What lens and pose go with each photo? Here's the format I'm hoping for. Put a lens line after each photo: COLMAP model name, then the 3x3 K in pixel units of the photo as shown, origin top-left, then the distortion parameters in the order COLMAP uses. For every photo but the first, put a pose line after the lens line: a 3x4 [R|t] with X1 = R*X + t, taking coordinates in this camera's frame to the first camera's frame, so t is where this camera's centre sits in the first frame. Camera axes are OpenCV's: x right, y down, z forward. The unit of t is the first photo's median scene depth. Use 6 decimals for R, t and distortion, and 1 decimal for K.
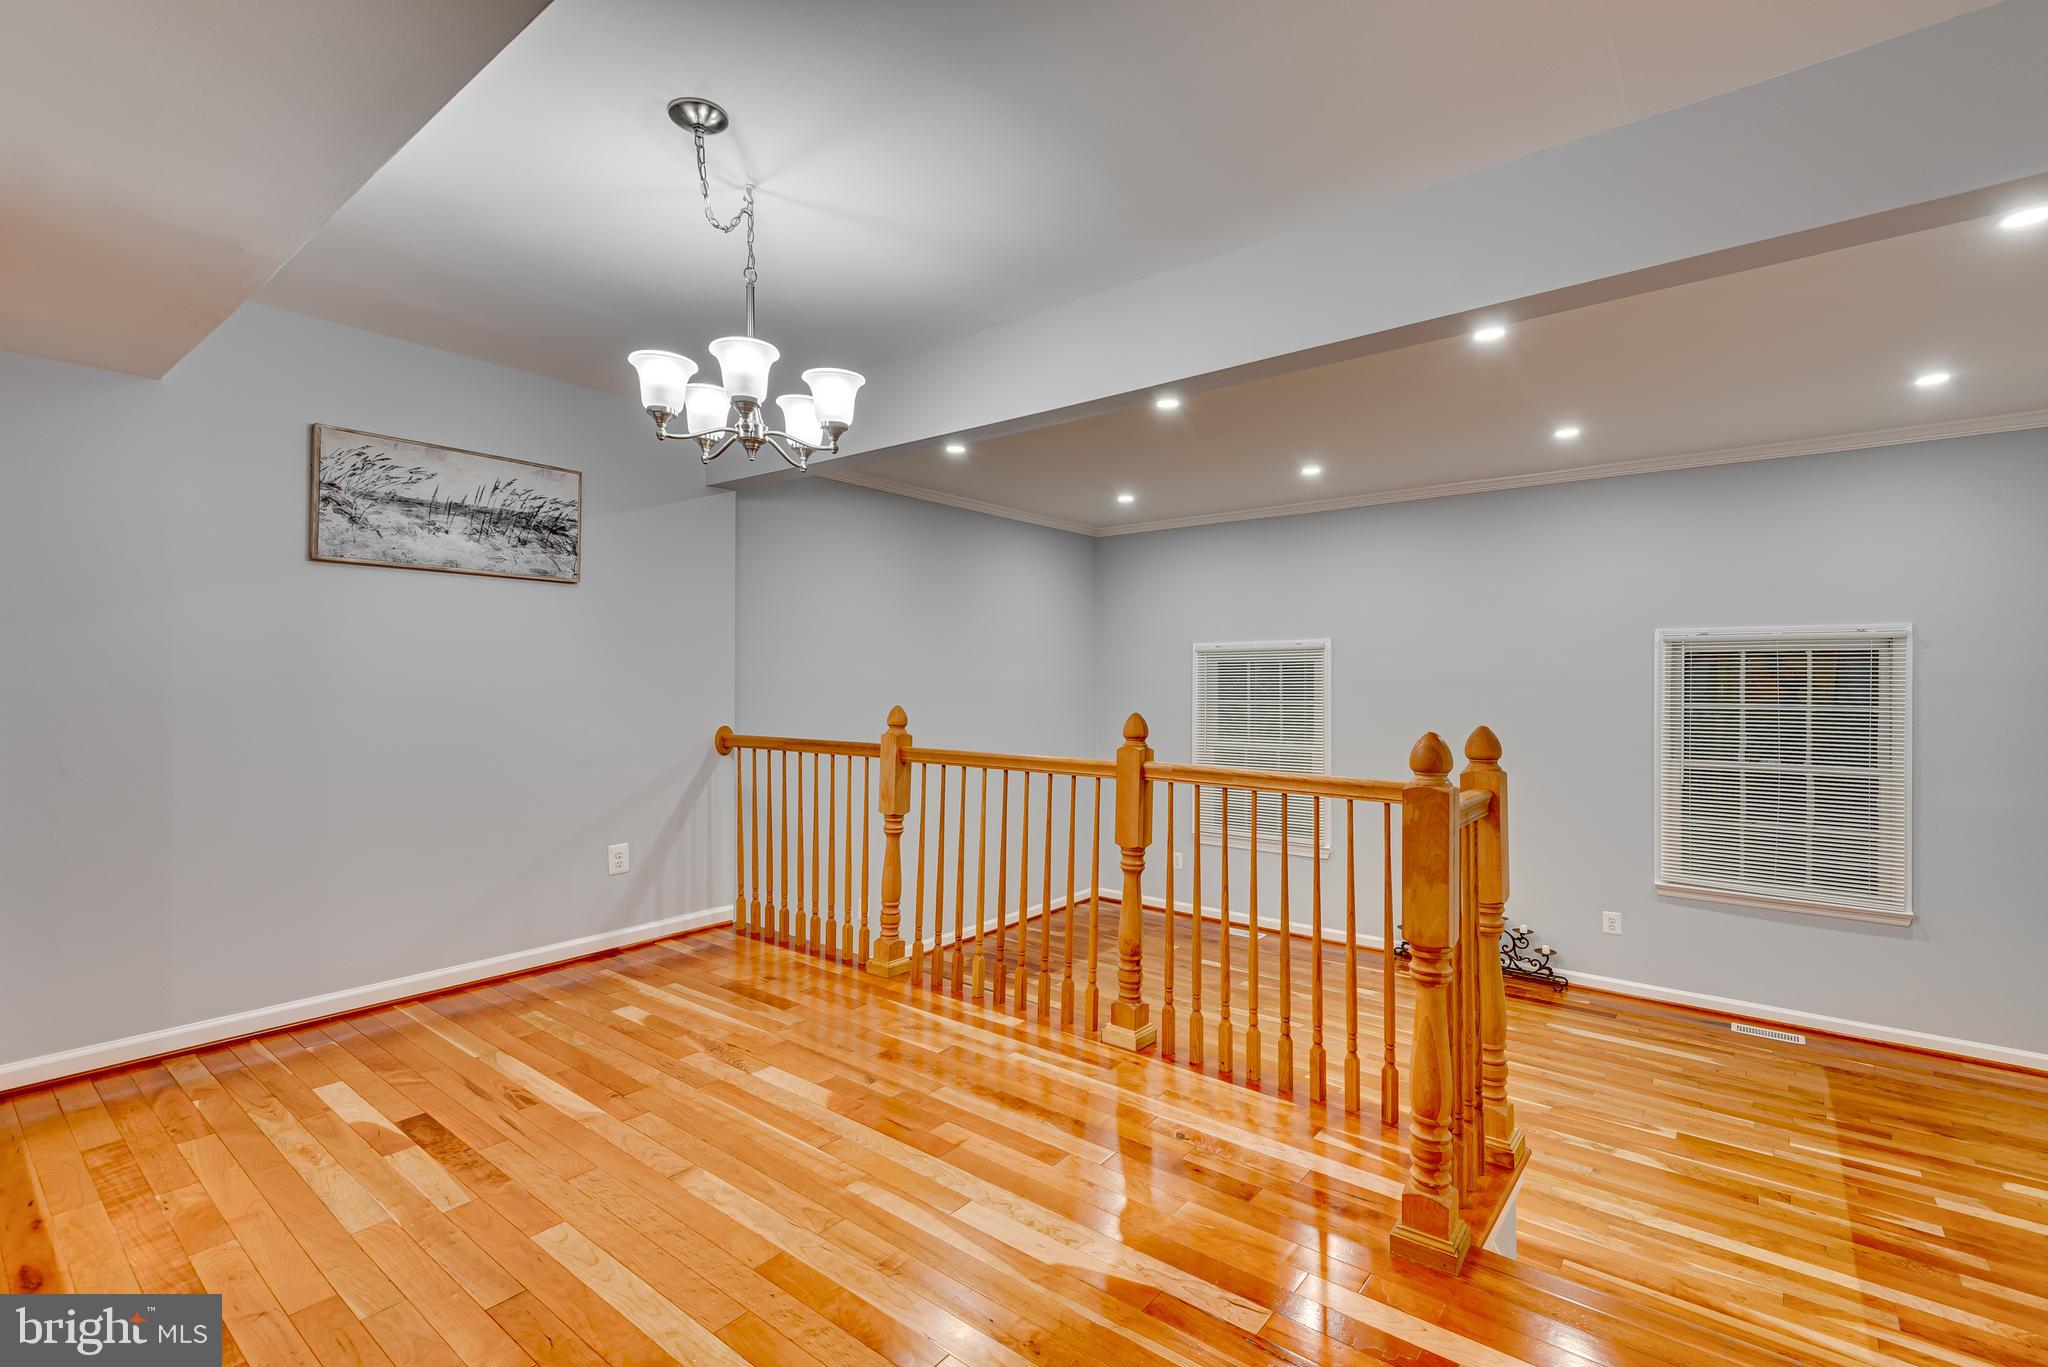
lens RADIAL K [[980.5, 0, 1015.9], [0, 980.5, 663.7], [0, 0, 1]] dist [0.105560, -0.030885]
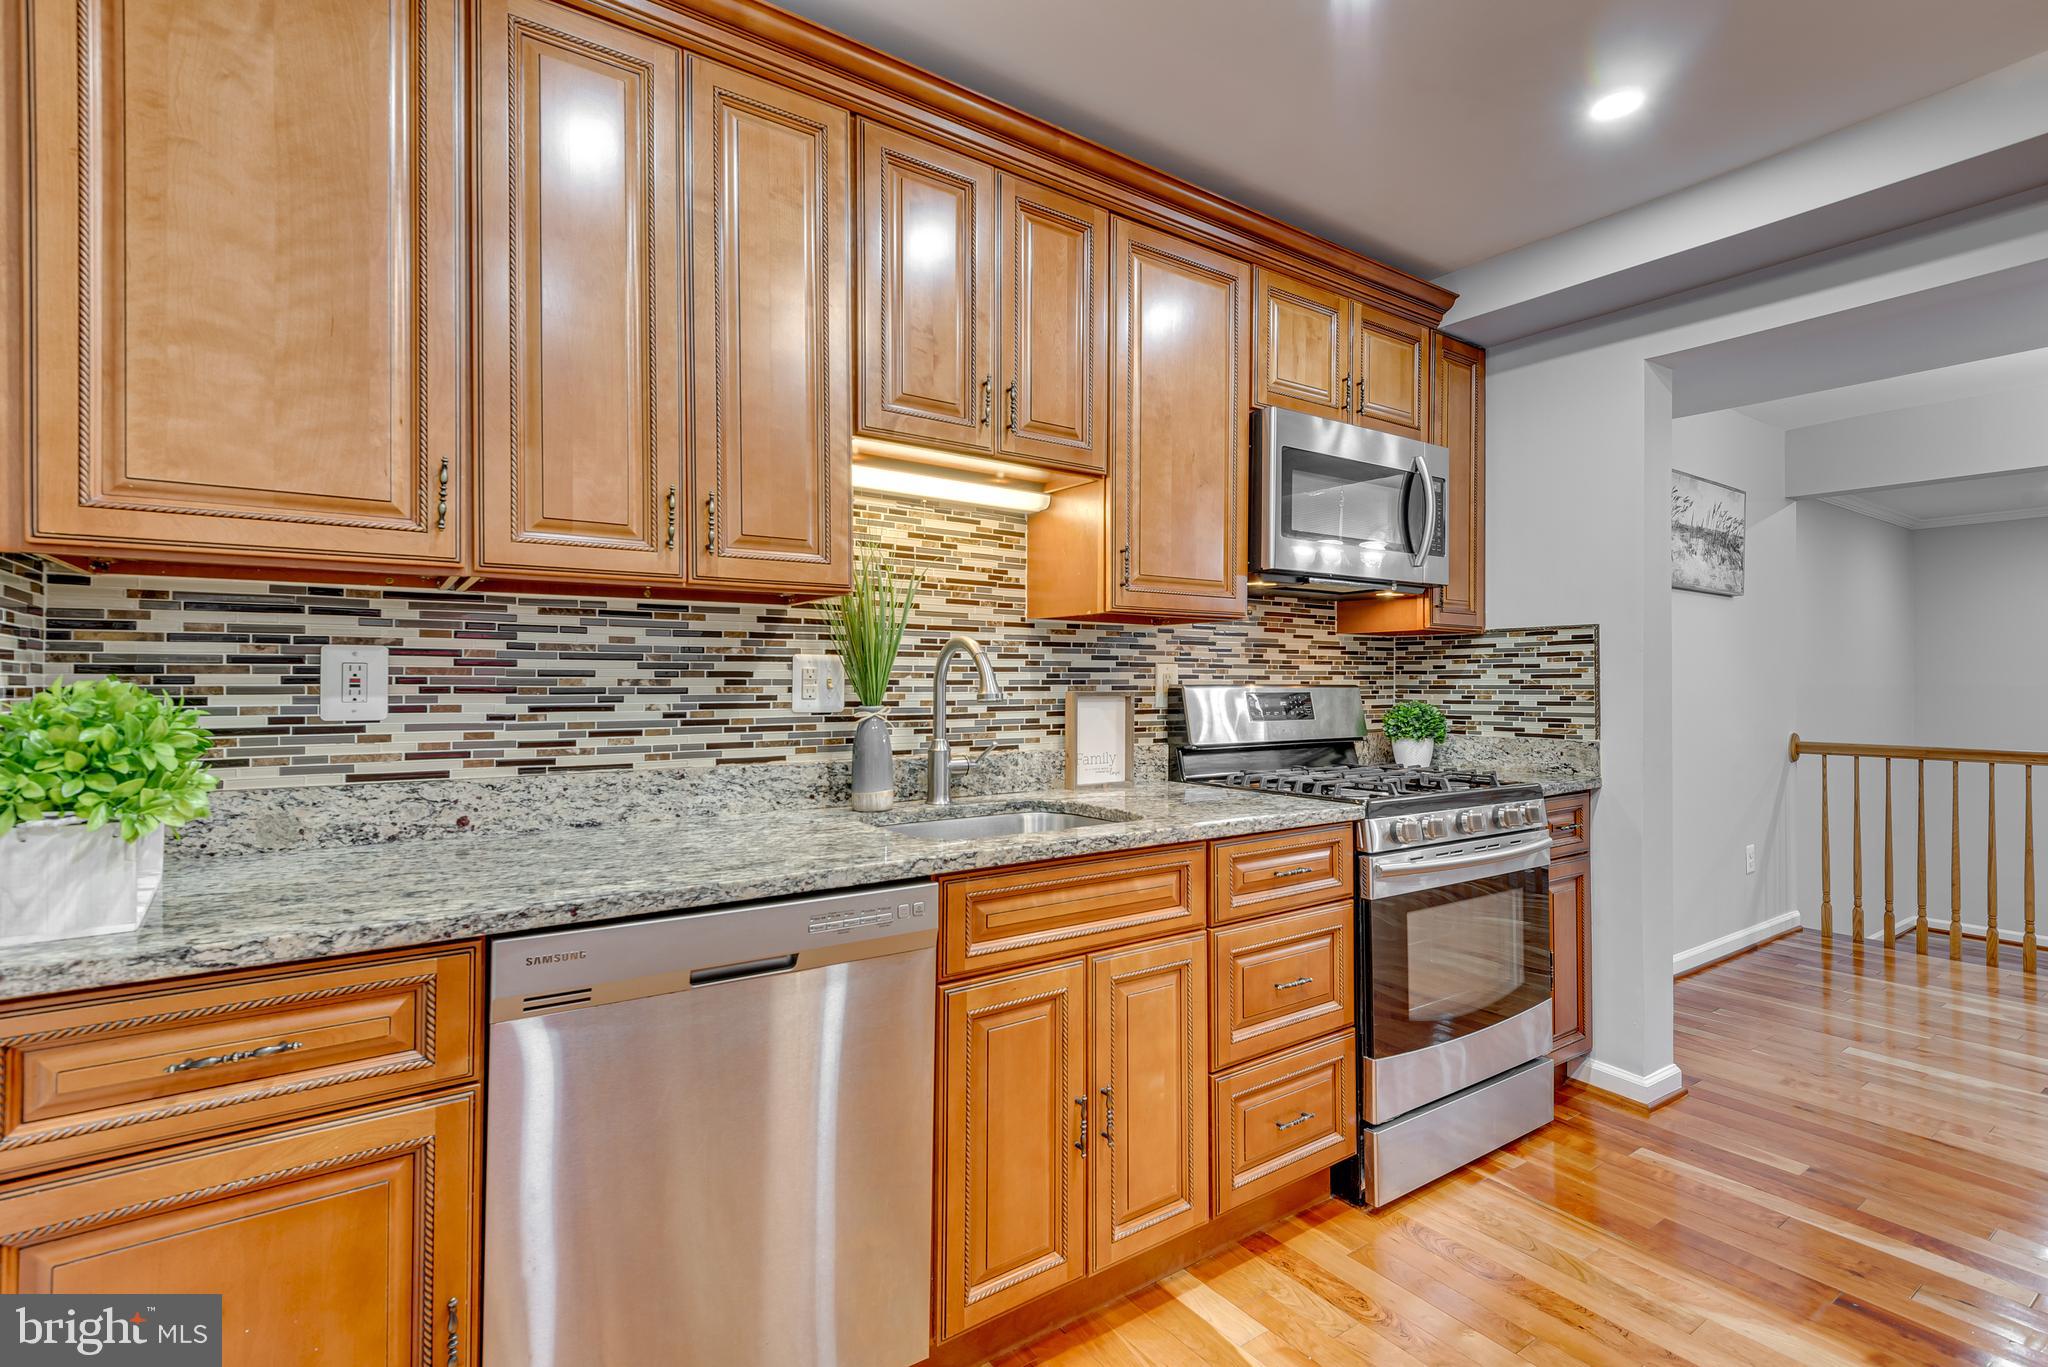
lens RADIAL K [[972.0, 0, 1044.6], [0, 972.0, 673.5], [0, 0, 1]] dist [0.051282, -0.029993]
pose [[0.969575, -0.003149, -0.244776, -0.914149], [0.004760, 0.999971, 0.005992, -0.009971], [0.244750, -0.006975, 0.969561, -0.190792]]
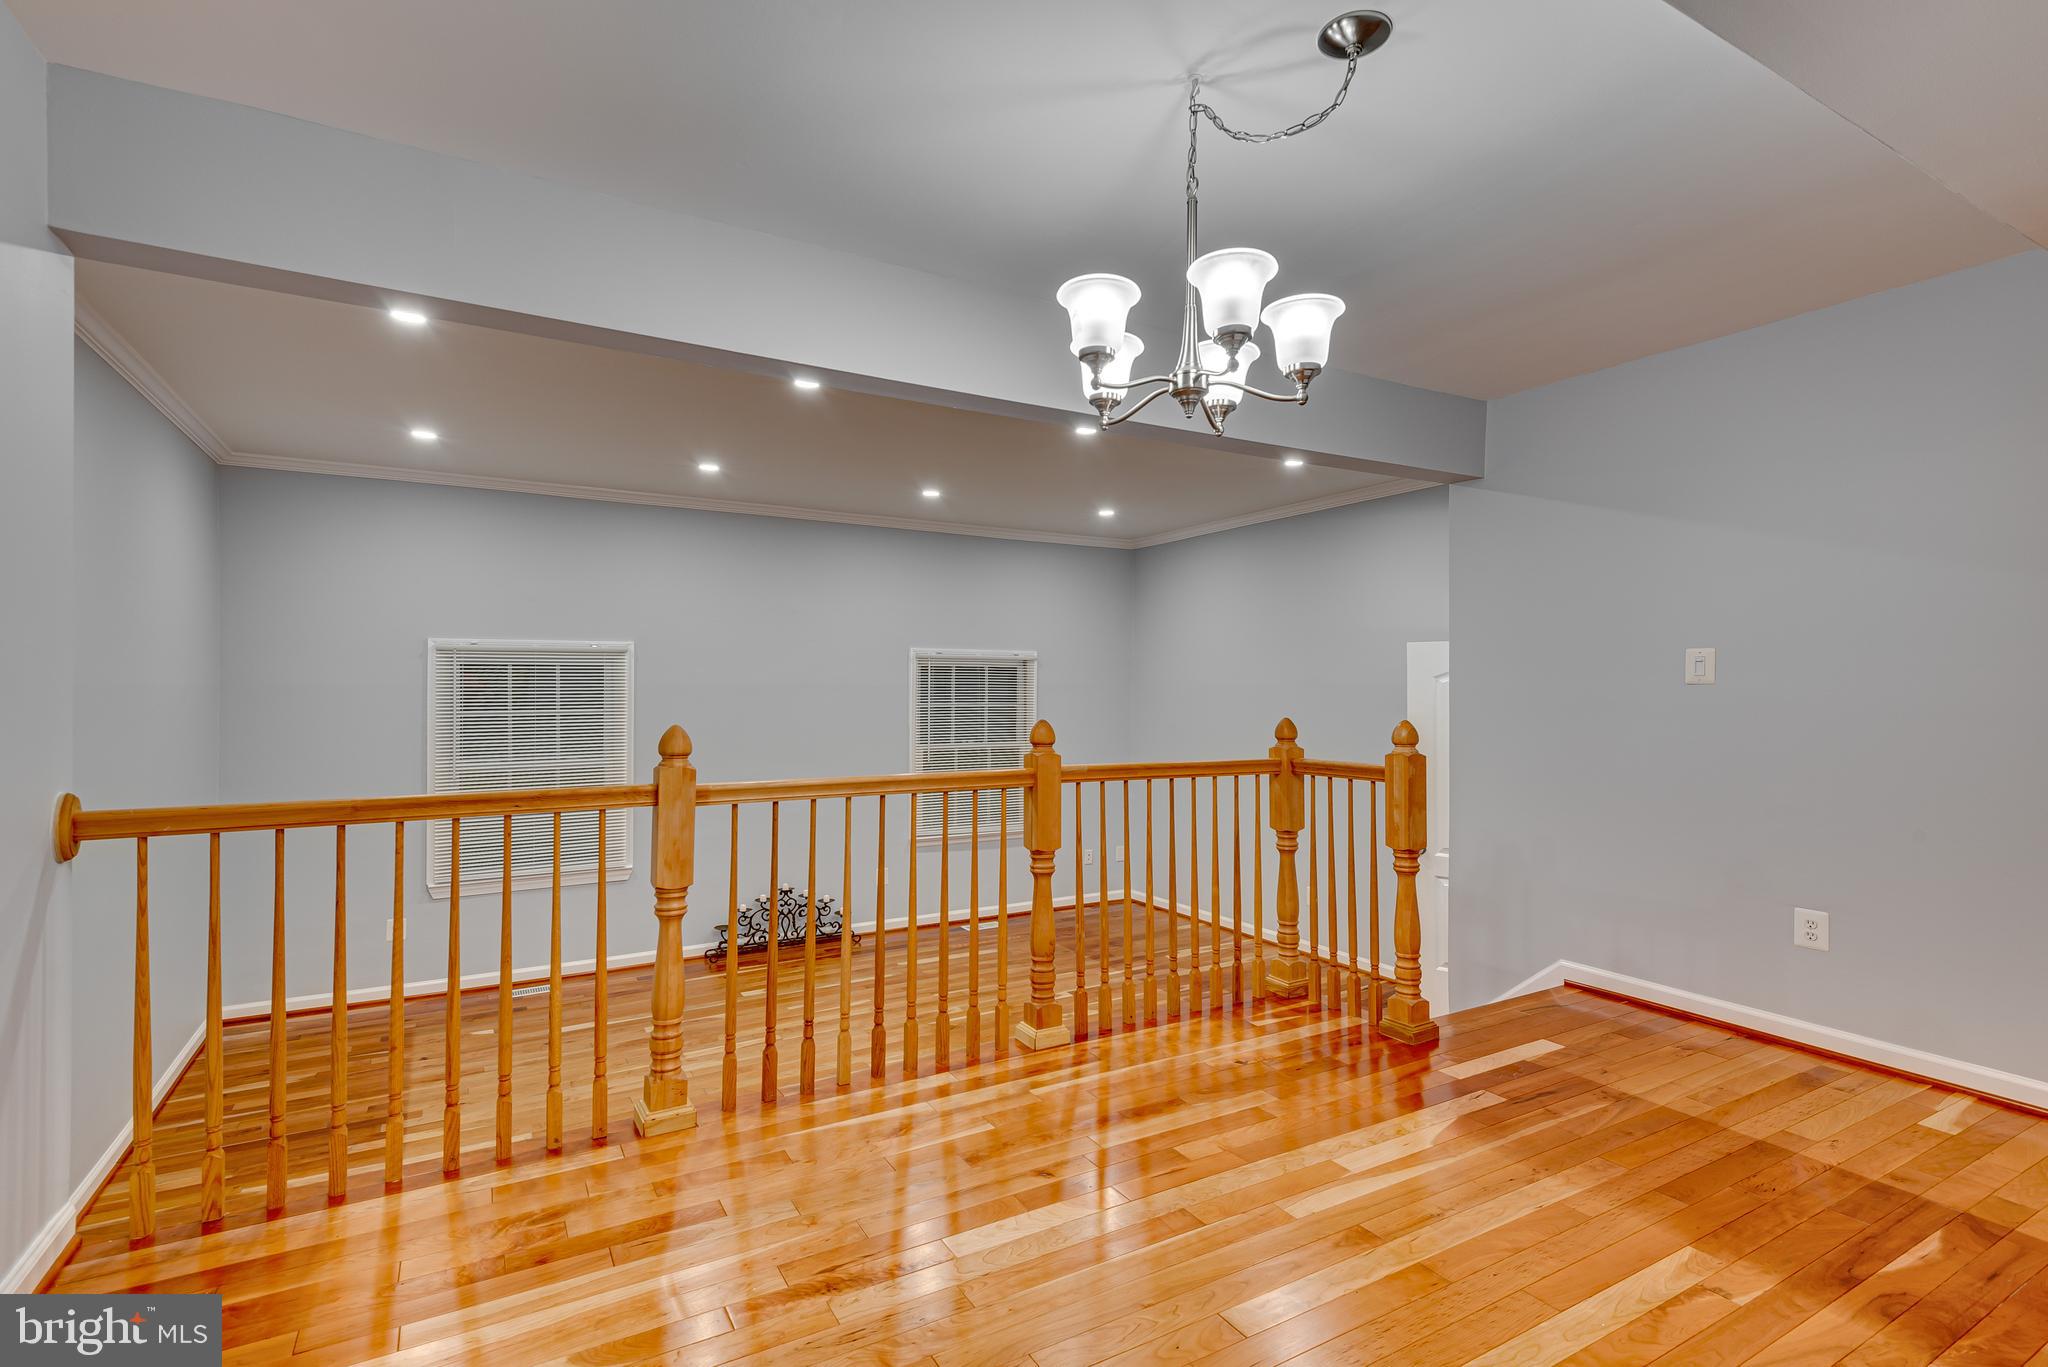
lens RADIAL K [[972.0, 0, 1044.6], [0, 972.0, 673.5], [0, 0, 1]] dist [0.051282, -0.029993]
pose [[0.344774, 0.011403, 0.938616, -0.649605], [-0.018544, 0.999814, -0.005335, 0.003677], [-0.938502, -0.015566, 0.344922, 0.510681]]
